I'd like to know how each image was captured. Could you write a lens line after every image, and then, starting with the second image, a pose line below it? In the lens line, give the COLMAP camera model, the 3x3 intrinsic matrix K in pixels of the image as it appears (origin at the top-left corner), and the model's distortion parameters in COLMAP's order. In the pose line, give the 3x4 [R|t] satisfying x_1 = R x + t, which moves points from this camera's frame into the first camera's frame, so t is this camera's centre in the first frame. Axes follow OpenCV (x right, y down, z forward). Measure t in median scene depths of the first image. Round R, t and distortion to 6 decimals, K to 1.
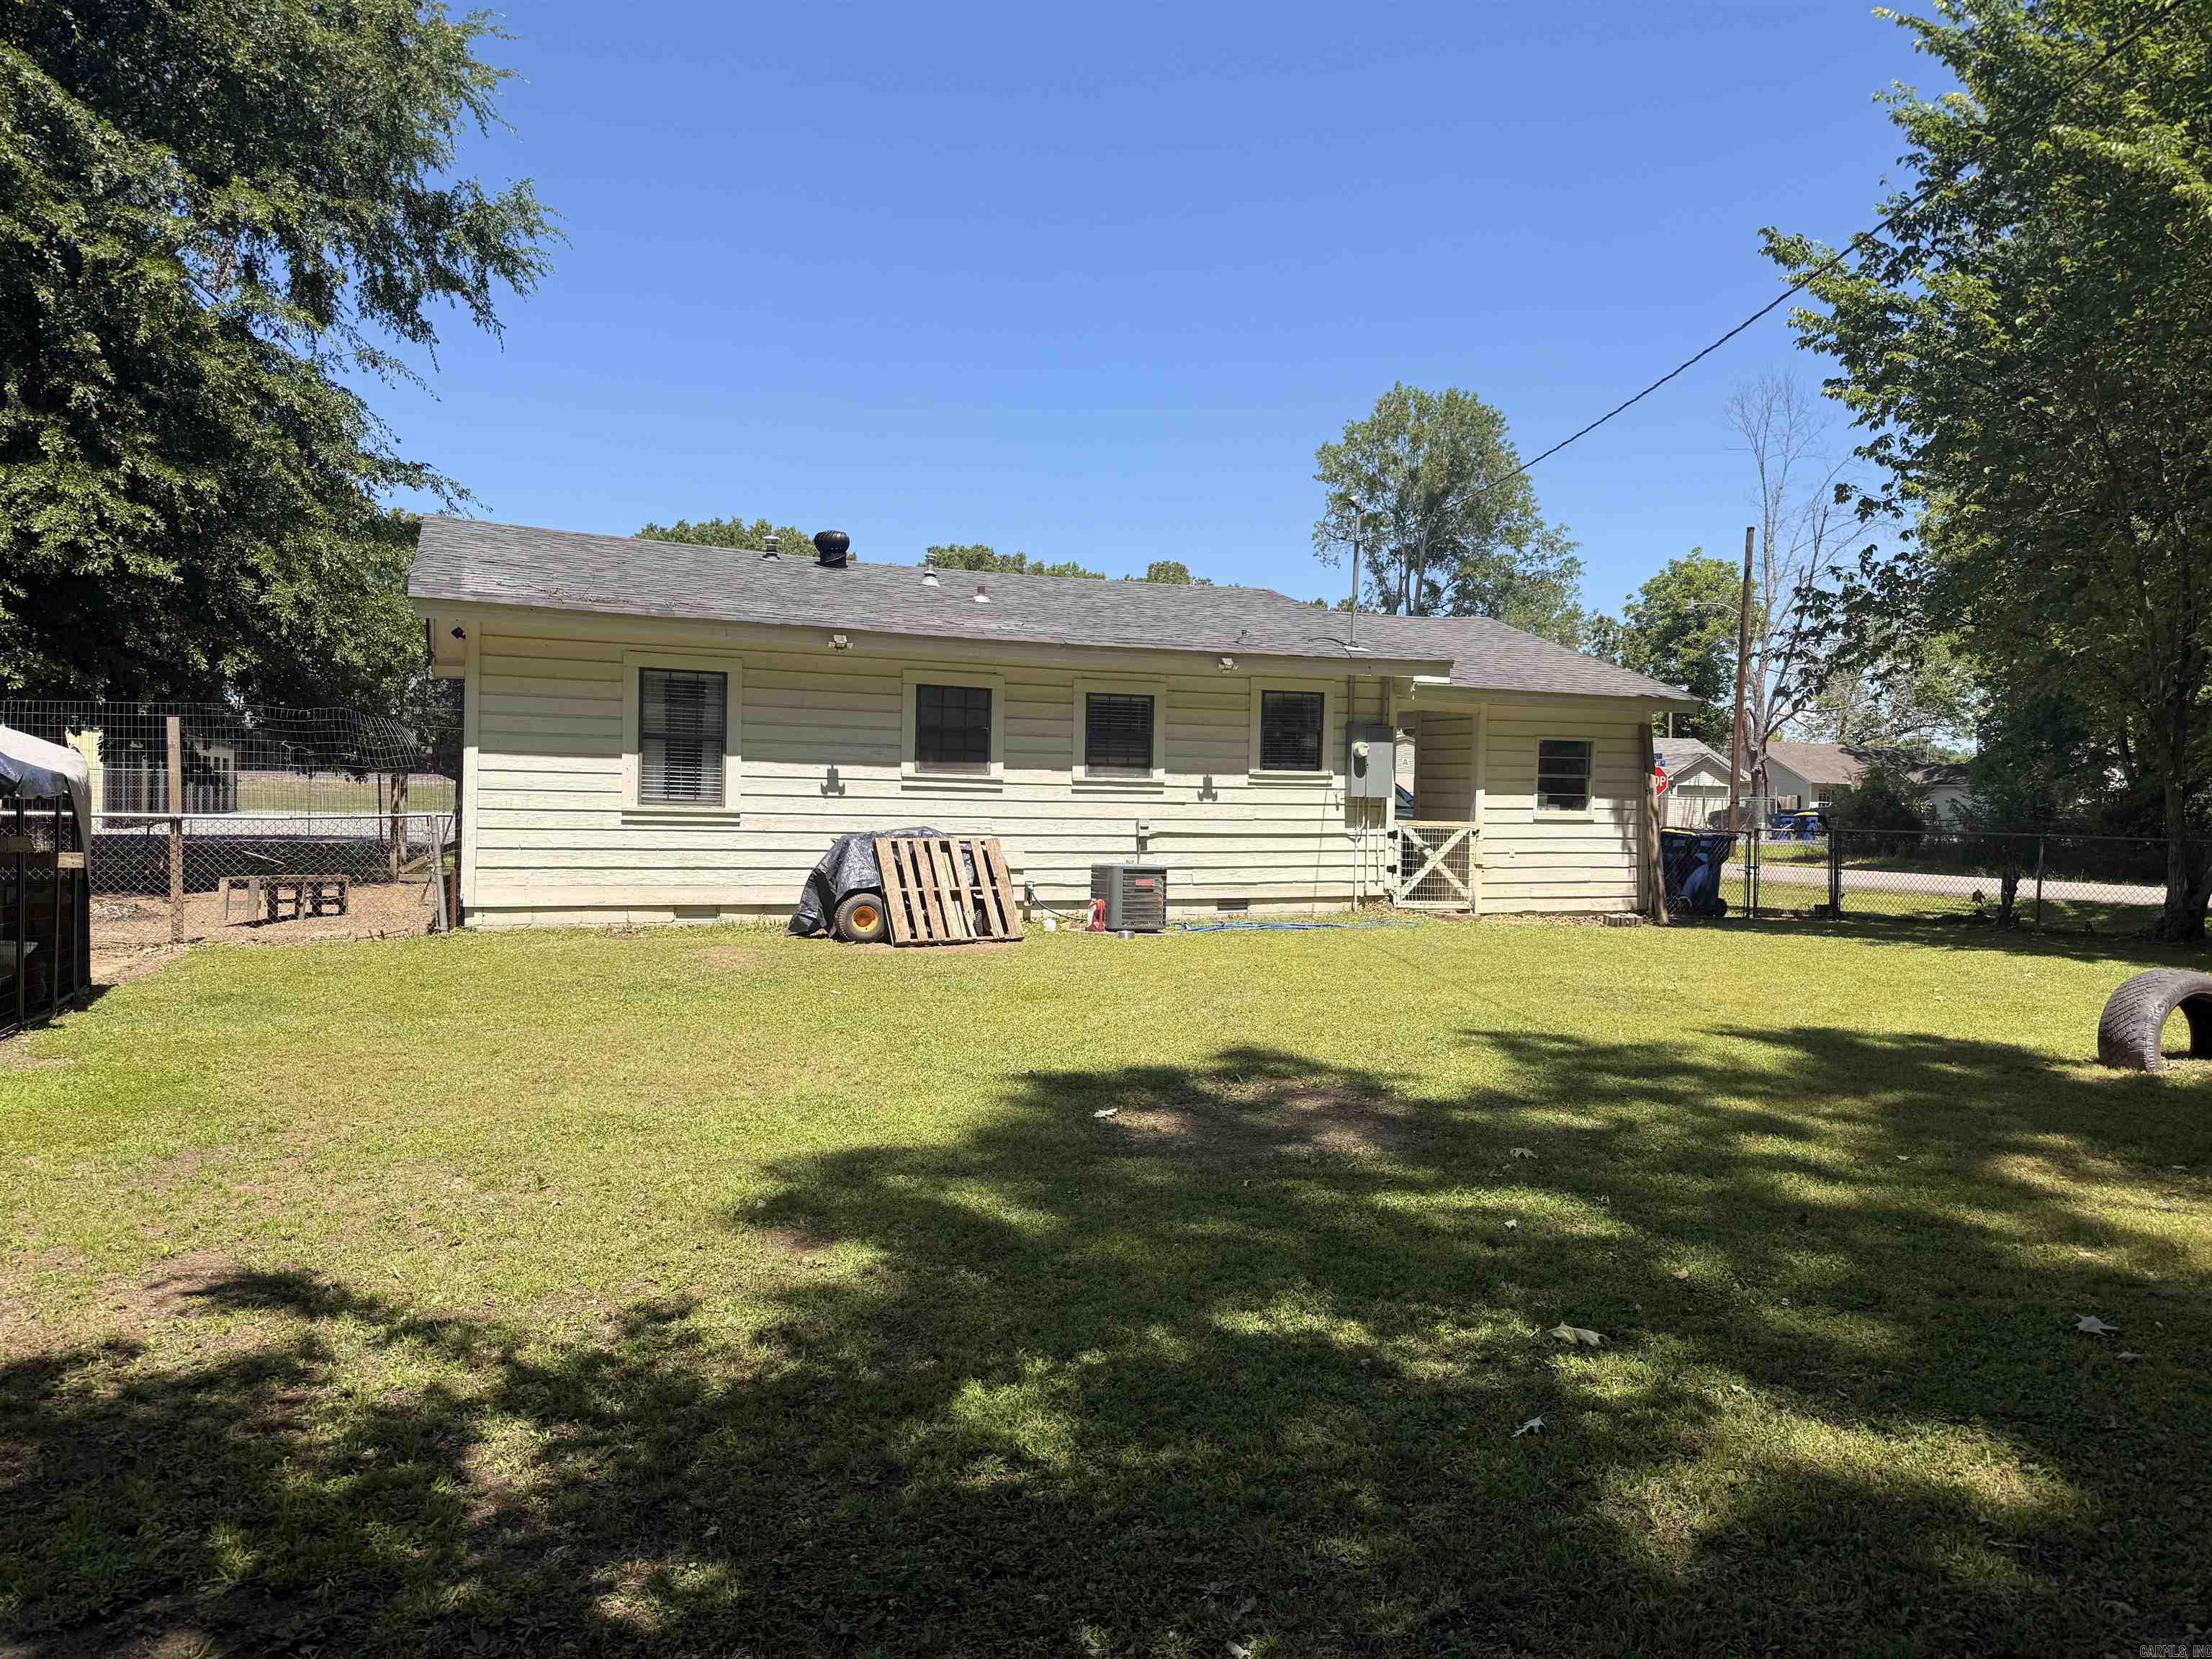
lens RADIAL K [[1531.9, 0, 1107.9], [0, 1531.9, 835.8], [0, 0, 1]] dist [0.013795, -0.006824]
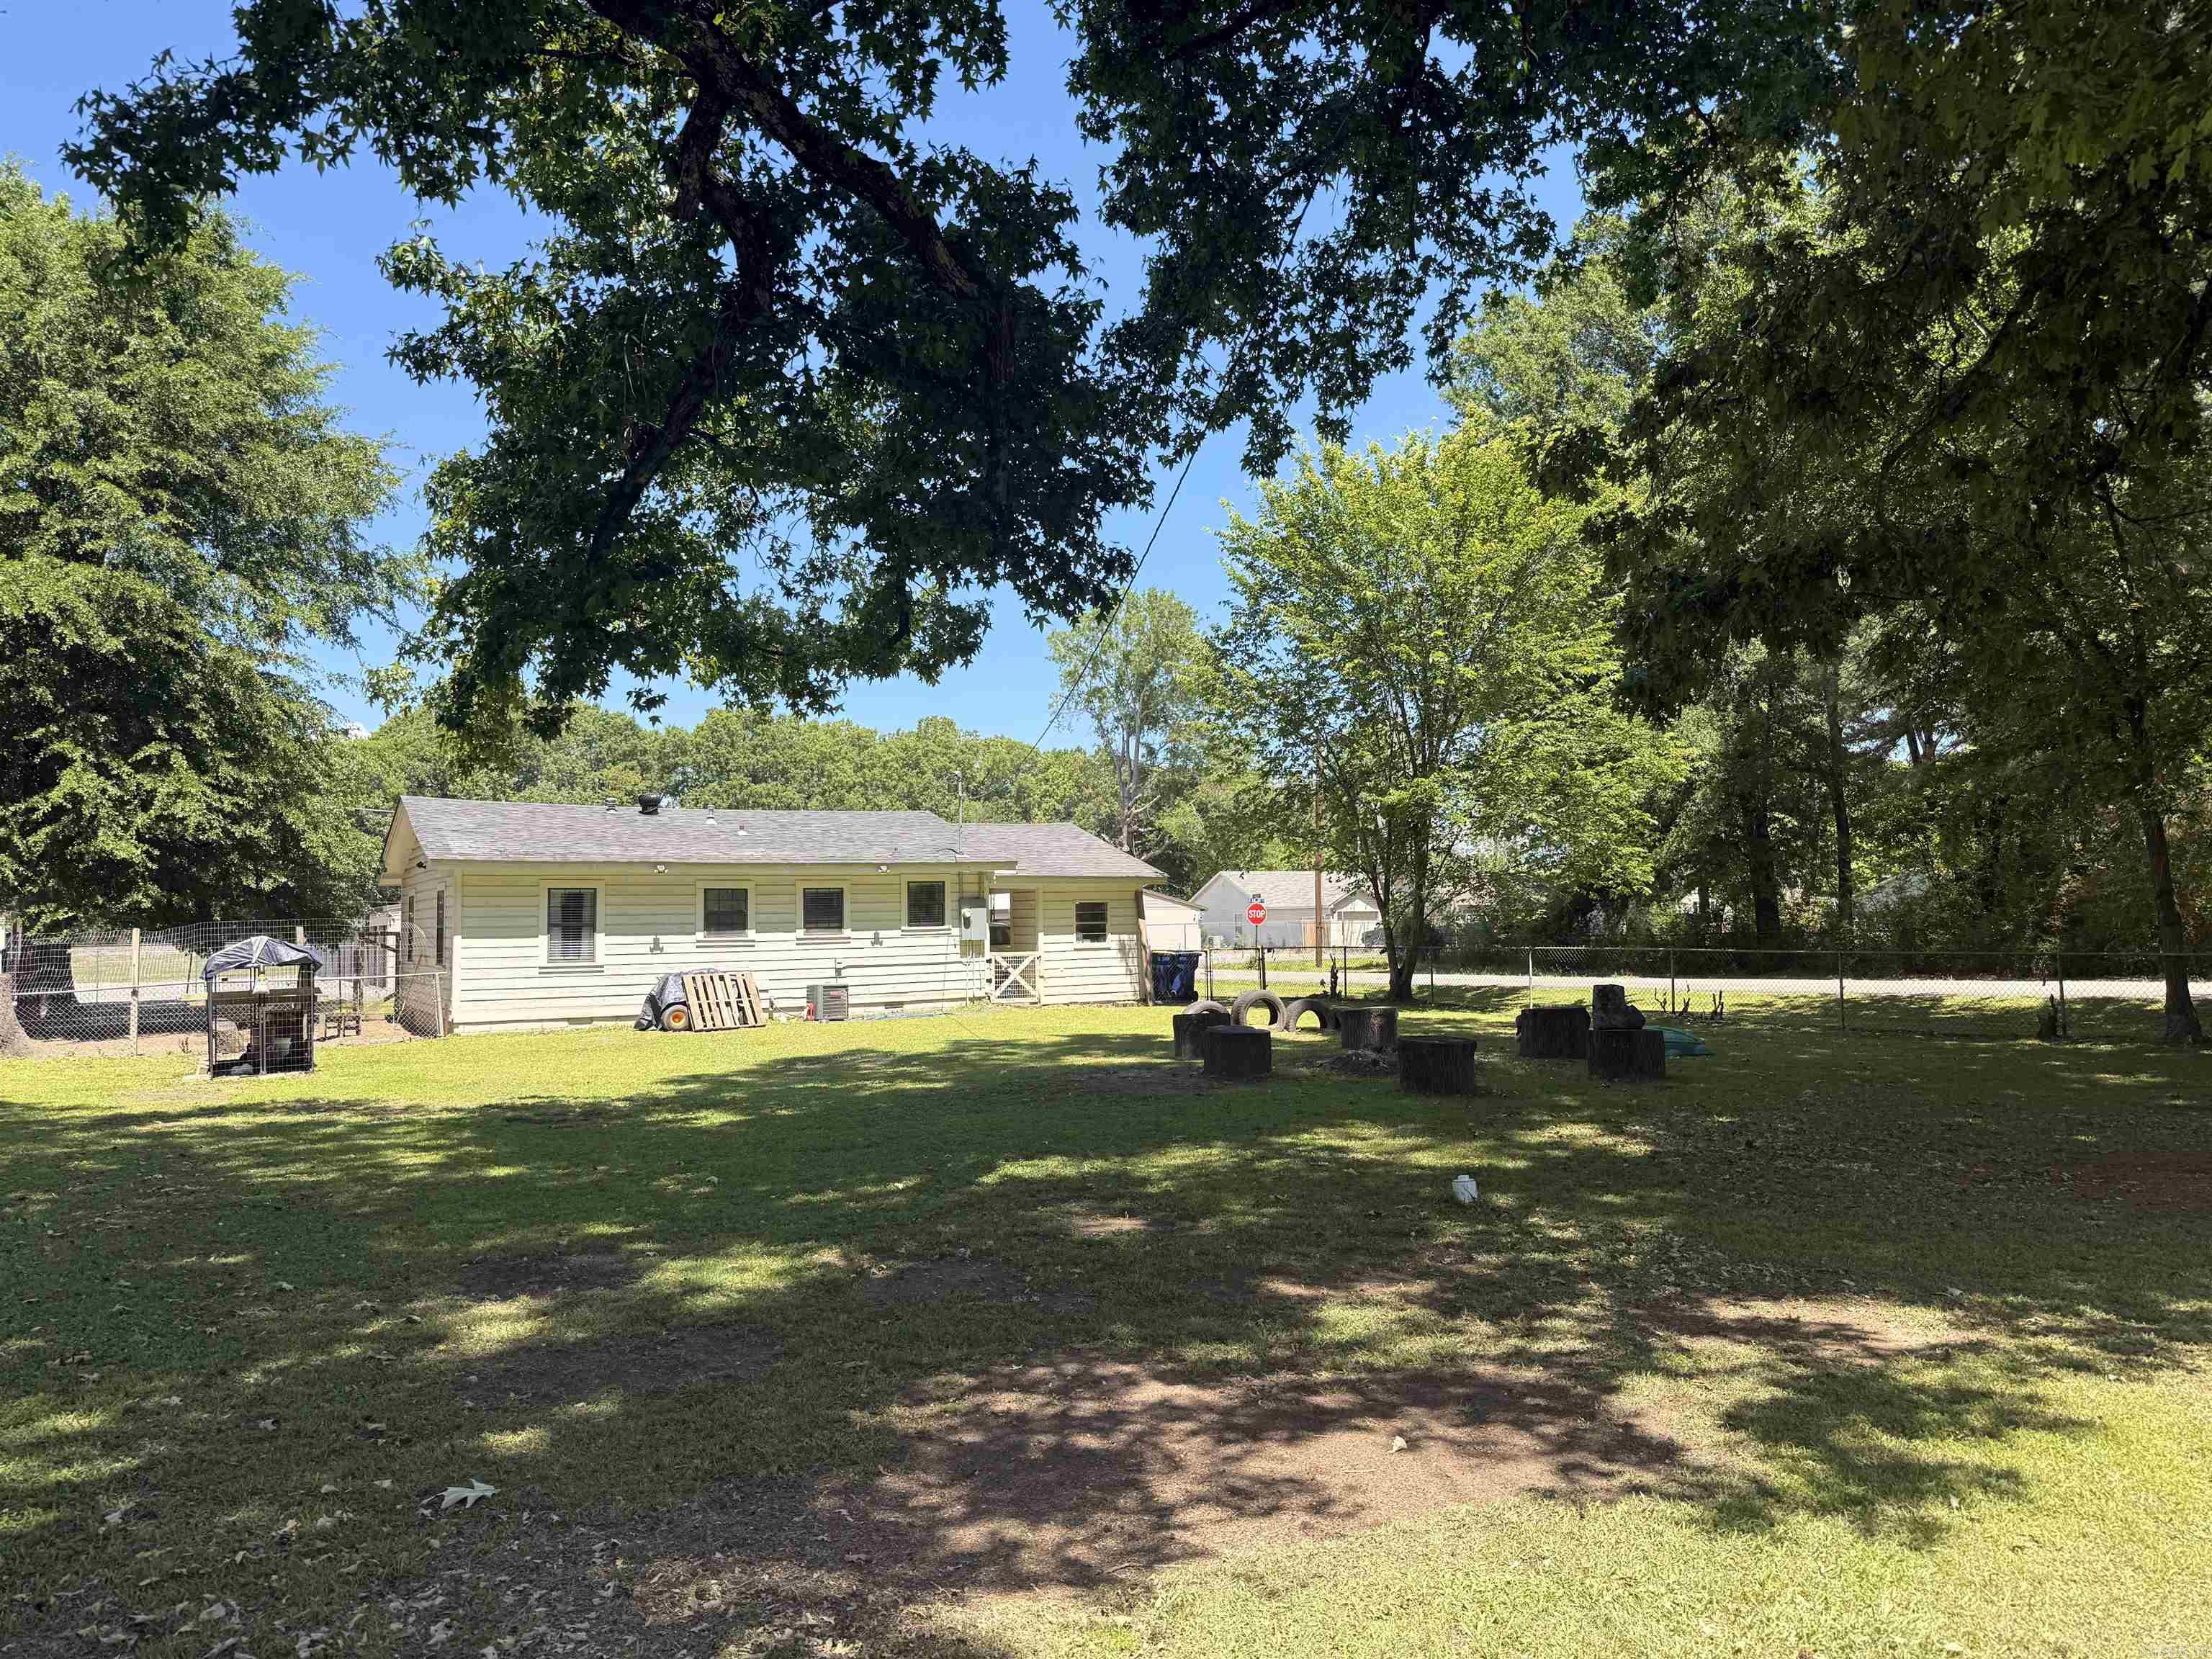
lens RADIAL K [[1531.9, 0, 1109.3], [0, 1531.9, 813.9], [0, 0, 1]] dist [0.013795, -0.006824]
pose [[0.990178, -0.029017, 0.136769, 0.090983], [0.042668, 0.994275, -0.097965, 0.009498], [-0.133144, 0.102838, 0.985747, -0.753171]]
